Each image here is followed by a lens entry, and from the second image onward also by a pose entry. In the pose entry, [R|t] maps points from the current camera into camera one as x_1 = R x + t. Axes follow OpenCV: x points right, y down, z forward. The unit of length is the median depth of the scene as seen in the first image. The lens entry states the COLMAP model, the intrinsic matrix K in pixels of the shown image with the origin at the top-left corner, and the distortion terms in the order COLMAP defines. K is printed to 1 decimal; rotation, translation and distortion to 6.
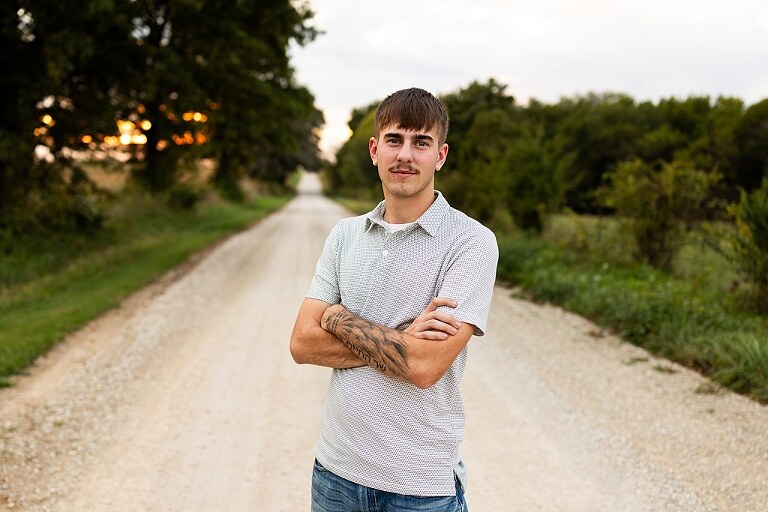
lens RADIAL K [[825.1, 0, 340.6], [0, 825.1, 276.1], [0, 0, 1]] dist [0.000819, 0.005492]
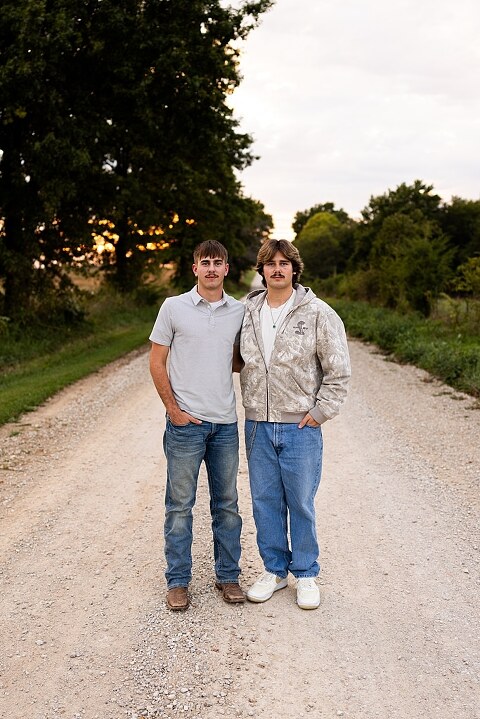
lens RADIAL K [[746.4, 0, 241.1], [0, 746.4, 328.6], [0, 0, 1]] dist [0.007268, -0.002865]
pose [[0.996978, -0.032213, -0.070685, 0.031994], [0.028910, 0.998464, -0.047270, 0.012761], [0.072100, 0.045083, 0.996378, -0.119735]]
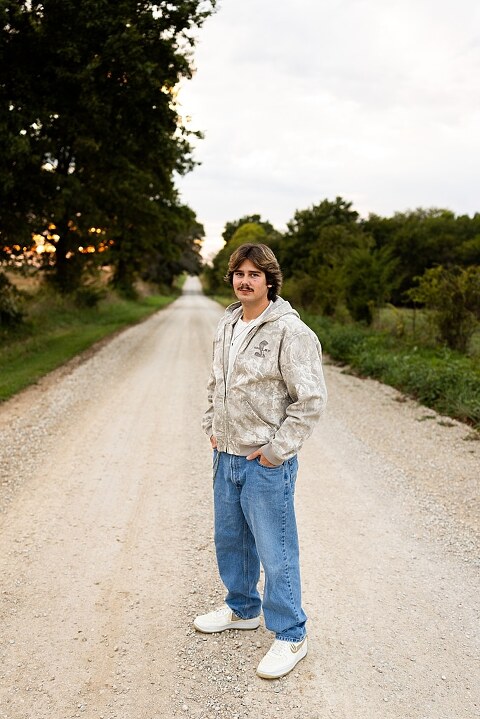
lens RADIAL K [[678.0, 0, 240.0], [0, 678.0, 359.5], [0, 0, 1]] dist [0.017355, -0.006859]
pose [[0.999477, -0.011394, 0.030278, 0.007748], [0.011411, 0.999935, -0.000399, 0.001459], [-0.030272, 0.000744, 0.999541, -0.030783]]
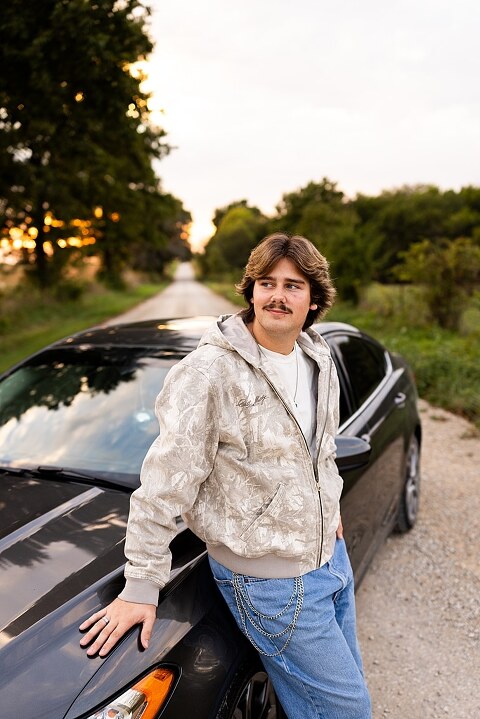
lens RADIAL K [[666.0, 0, 240.0], [0, 666.0, 359.5], [0, 0, 1]] dist [0.001009, 0.002887]
pose [[0.997487, -0.062308, 0.033721, 0.025453], [0.061510, 0.997812, 0.024224, -0.003790], [-0.035156, -0.022089, 0.999138, 0.017513]]
